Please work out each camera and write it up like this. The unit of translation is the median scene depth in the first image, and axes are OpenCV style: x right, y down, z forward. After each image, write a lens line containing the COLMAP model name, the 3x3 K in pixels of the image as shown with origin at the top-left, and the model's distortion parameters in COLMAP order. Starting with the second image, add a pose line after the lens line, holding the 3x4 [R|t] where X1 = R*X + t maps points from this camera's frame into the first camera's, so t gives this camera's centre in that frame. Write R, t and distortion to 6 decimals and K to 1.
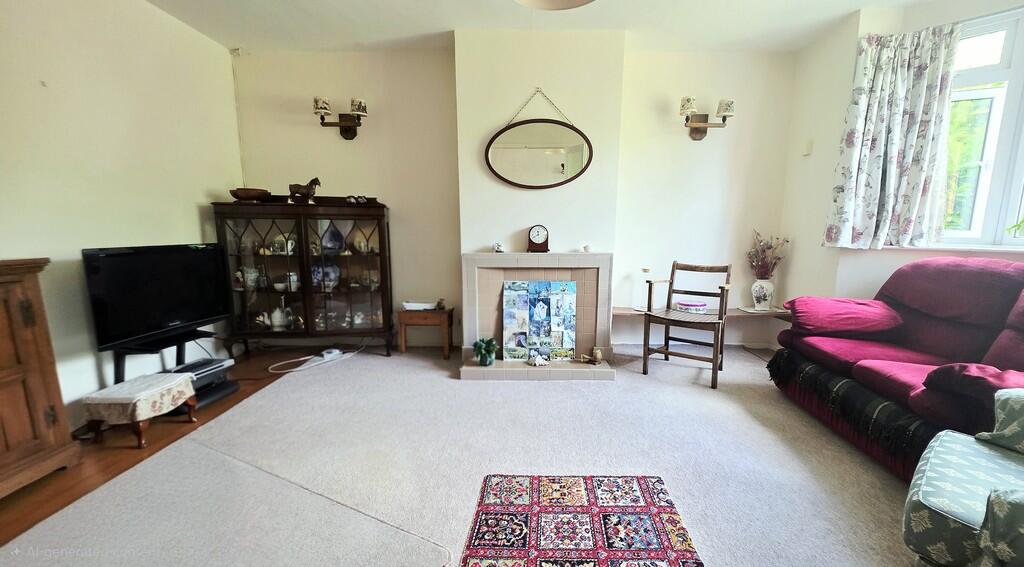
lens RADIAL K [[419.4, 0, 512.0], [0, 419.4, 283.5], [0, 0, 1]] dist [-0.000586, -0.000061]
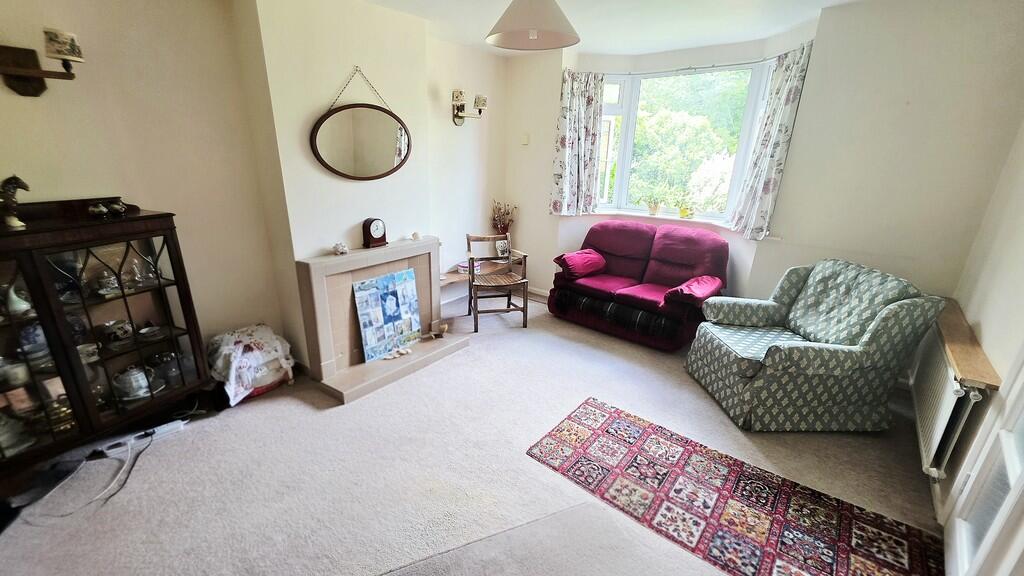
lens RADIAL K [[415.4, 0, 509.3], [0, 415.4, 292.9], [0, 0, 1]] dist [0.000464, 0.000051]
pose [[0.642402, -0.234156, 0.729720, -0.490113], [0.097805, 0.969443, 0.224978, -0.163778], [-0.760101, -0.073156, 0.645673, 0.140363]]
